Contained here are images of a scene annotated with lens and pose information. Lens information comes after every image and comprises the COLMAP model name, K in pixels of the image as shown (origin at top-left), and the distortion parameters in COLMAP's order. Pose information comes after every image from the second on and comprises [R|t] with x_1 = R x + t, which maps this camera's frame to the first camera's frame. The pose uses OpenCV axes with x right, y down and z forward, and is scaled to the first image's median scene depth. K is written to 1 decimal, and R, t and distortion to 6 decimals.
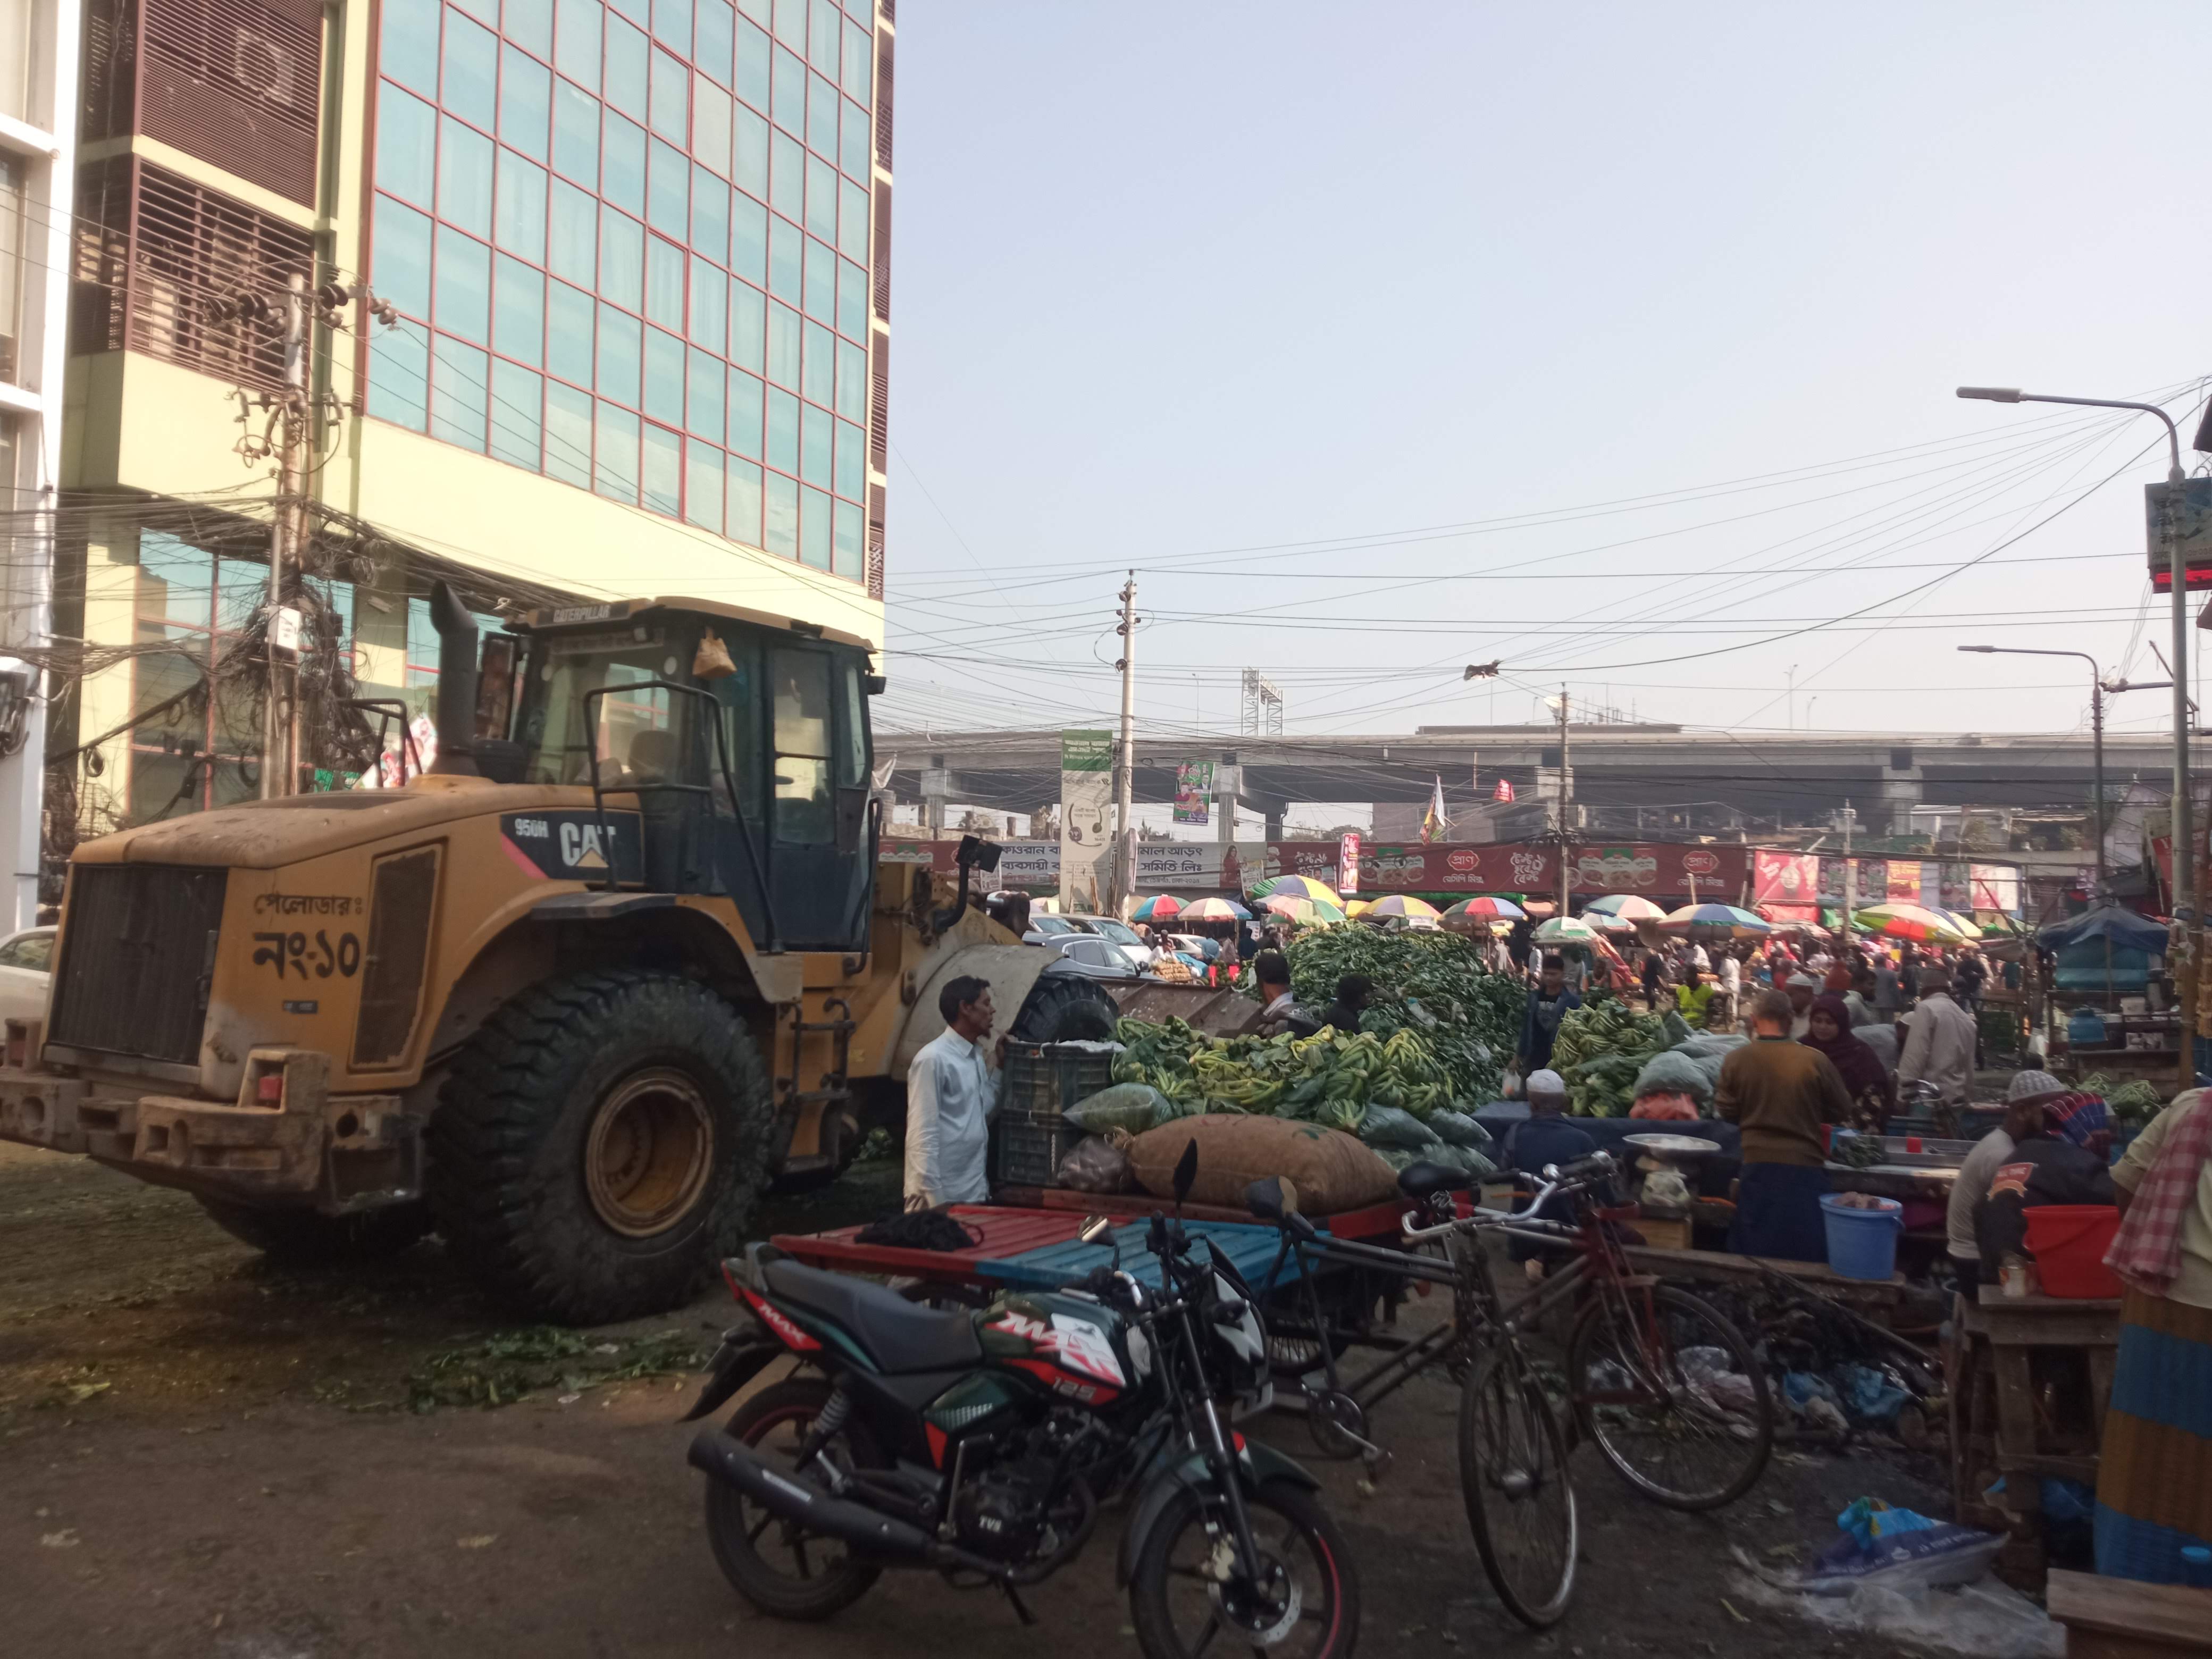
lens RADIAL K [[1723.9, 0, 1144.1], [0, 1723.9, 897.9], [0, 0, 1]] dist [0.096591, -0.143275]
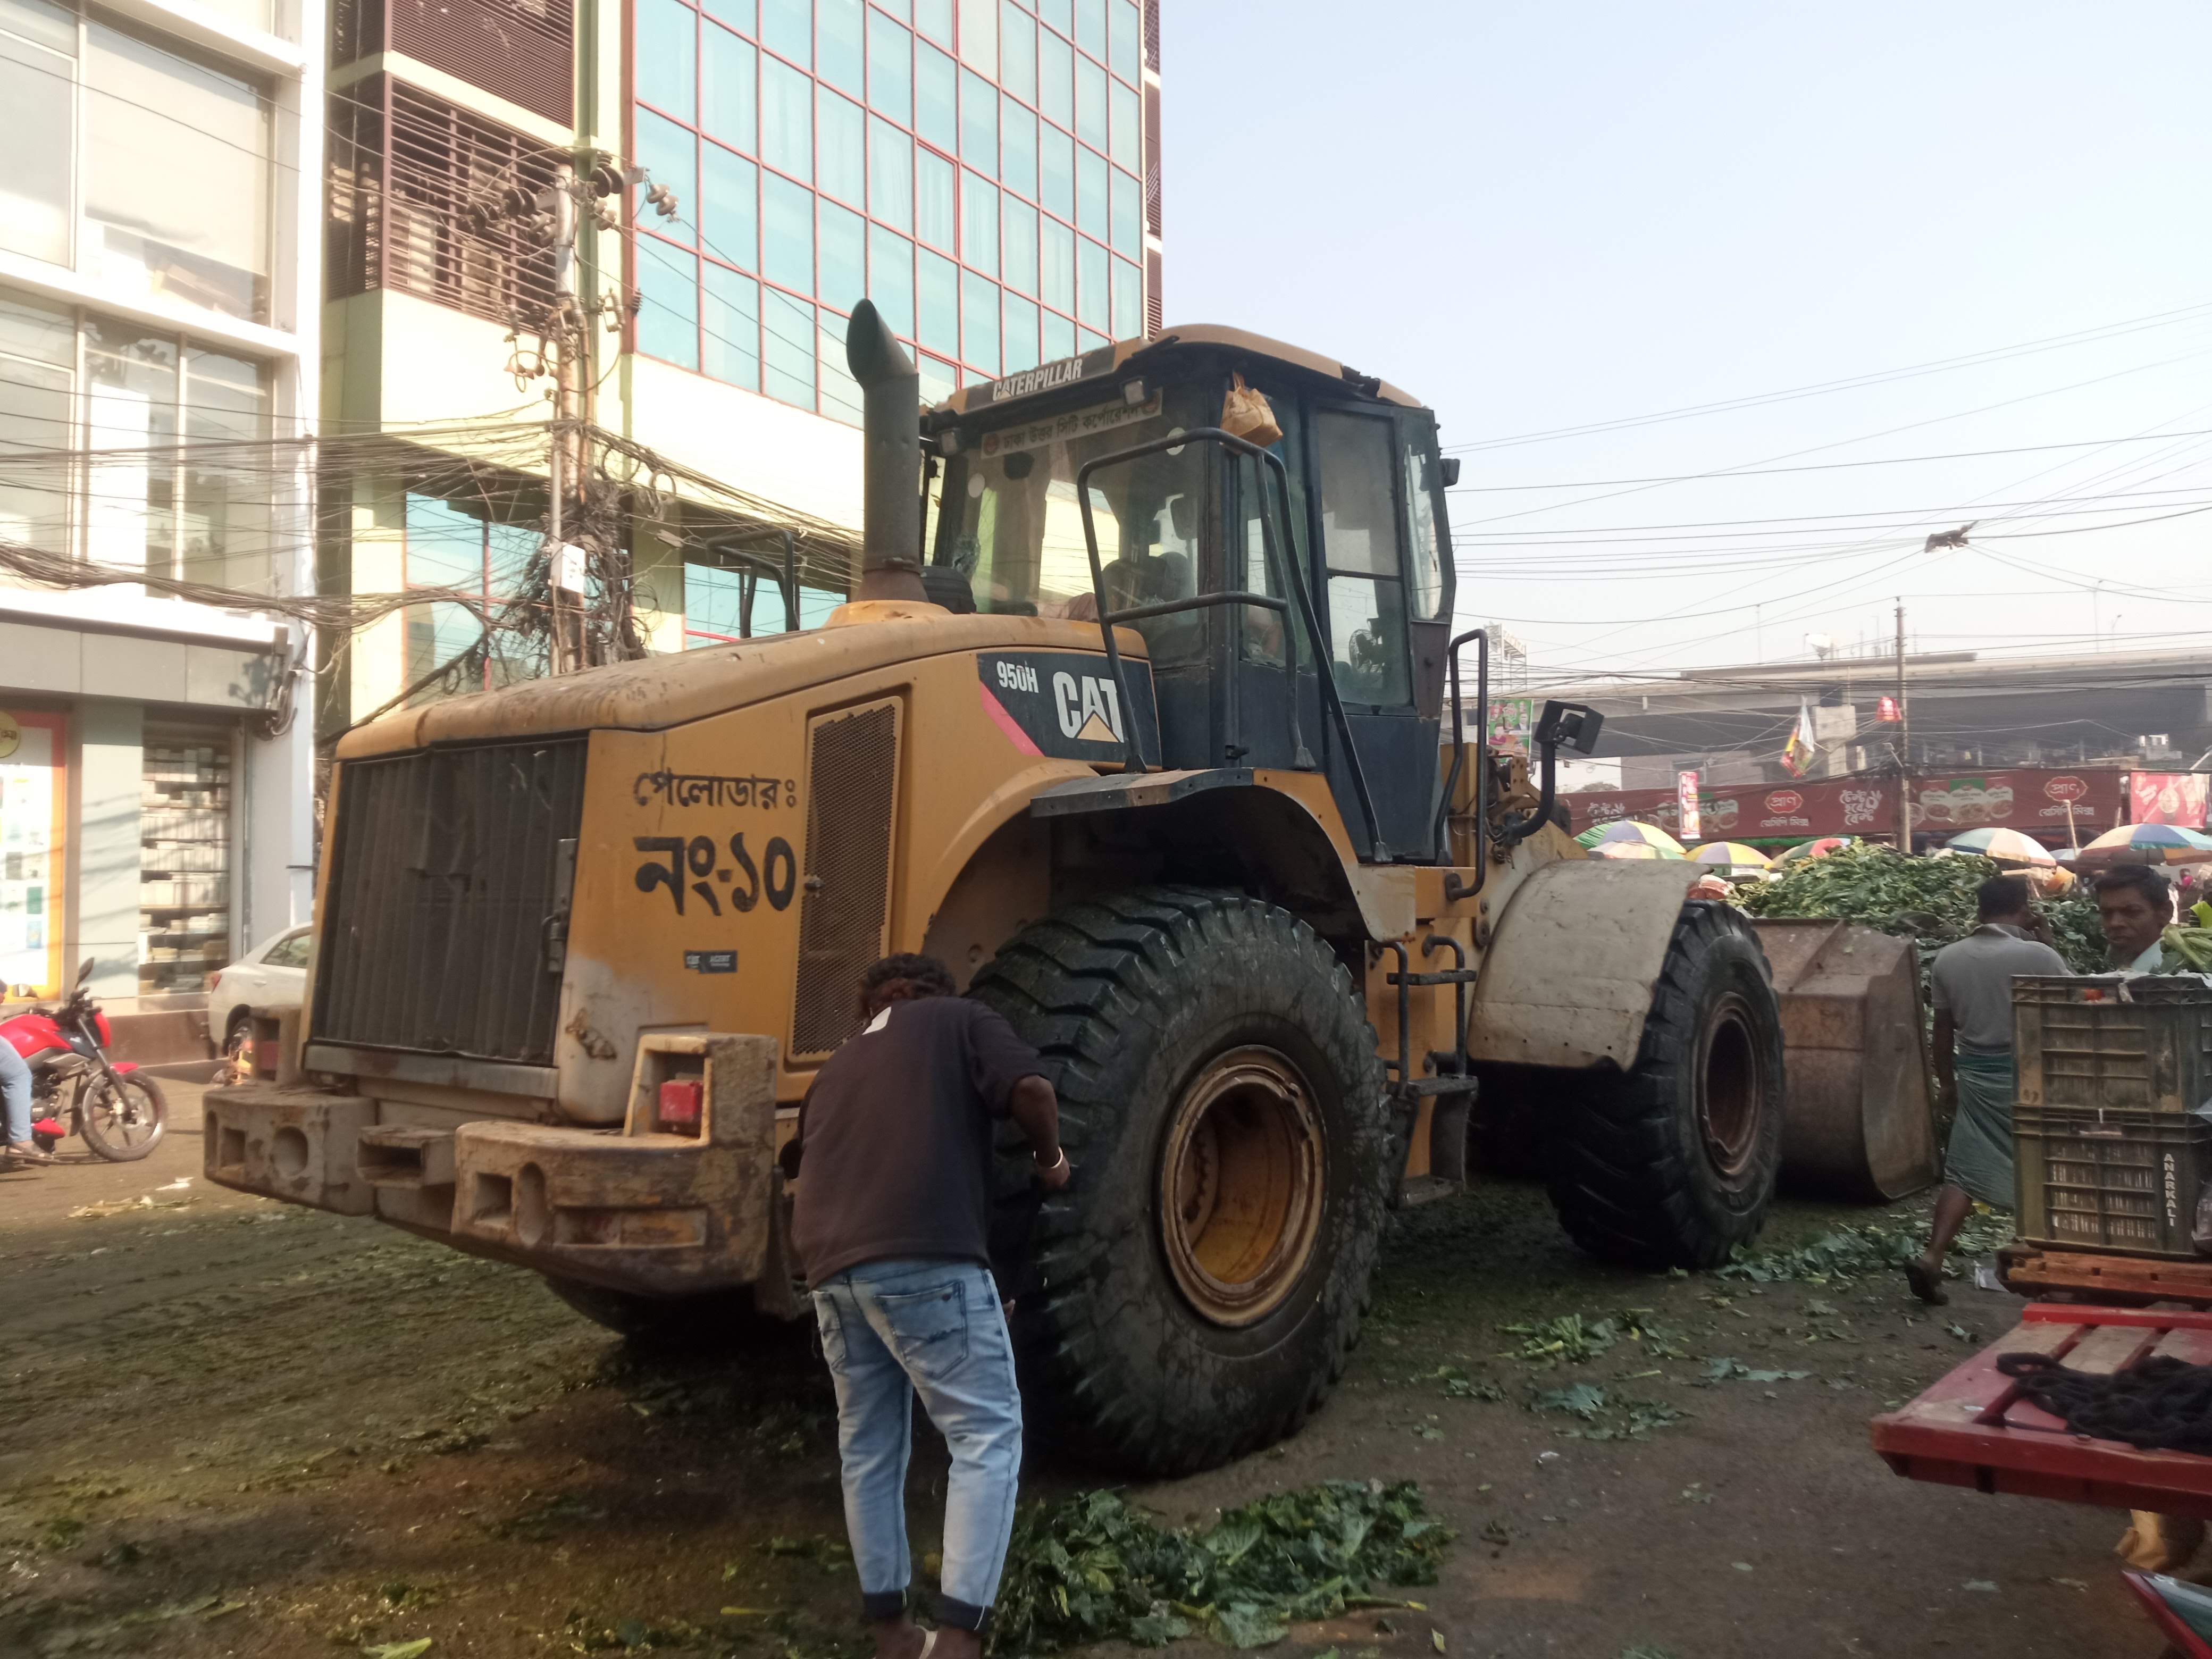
lens RADIAL K [[1708.2, 0, 1164.1], [0, 1708.2, 850.7], [0, 0, 1]] dist [0.148620, -0.290204]
pose [[0.992526, -0.046966, -0.112631, -0.095615], [0.045182, 0.998810, -0.018347, 0.015504], [0.113359, 0.013121, 0.993467, 0.158802]]
